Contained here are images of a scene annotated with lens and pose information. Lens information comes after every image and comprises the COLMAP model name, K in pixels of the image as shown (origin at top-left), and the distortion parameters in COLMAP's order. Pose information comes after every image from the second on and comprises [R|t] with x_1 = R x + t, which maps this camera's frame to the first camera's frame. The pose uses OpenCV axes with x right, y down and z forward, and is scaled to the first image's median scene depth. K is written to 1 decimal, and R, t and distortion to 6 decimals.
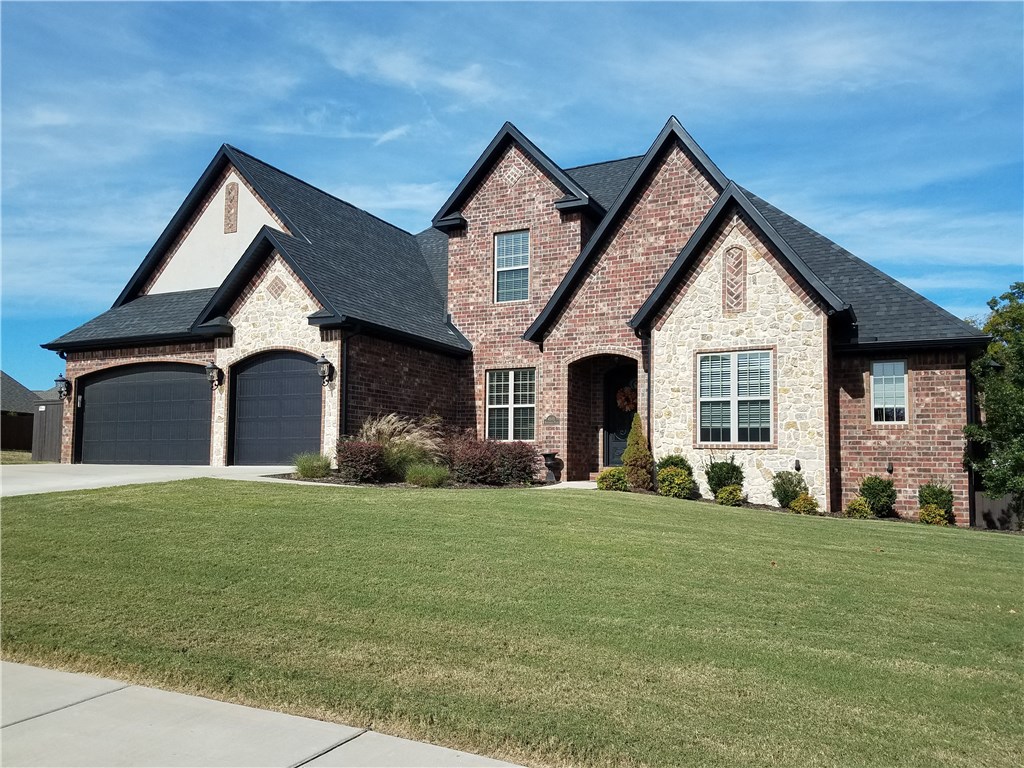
lens RADIAL K [[792.2, 0, 515.8], [0, 792.2, 410.1], [0, 0, 1]] dist [0.227579, -0.308392]
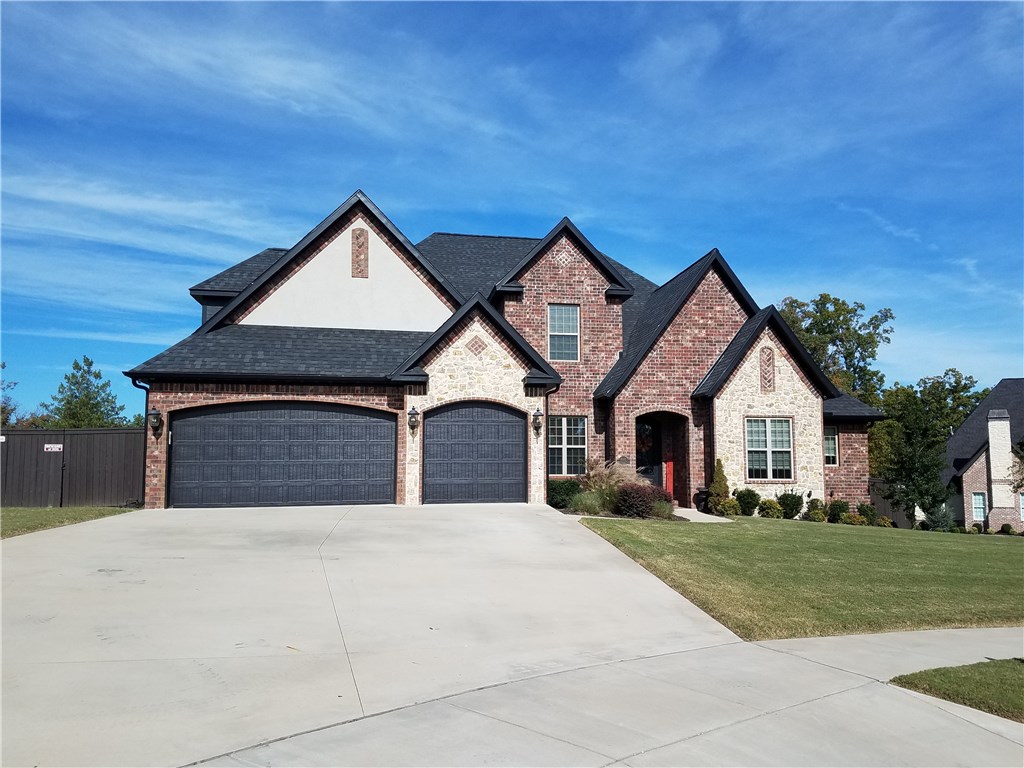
lens RADIAL K [[792.2, 0, 515.8], [0, 792.2, 410.1], [0, 0, 1]] dist [0.227579, -0.308392]
pose [[0.802637, 0.033720, 0.595514, -0.897810], [-0.029051, 0.999426, -0.017436, -0.042418], [-0.595760, -0.003306, 0.803156, 0.070450]]
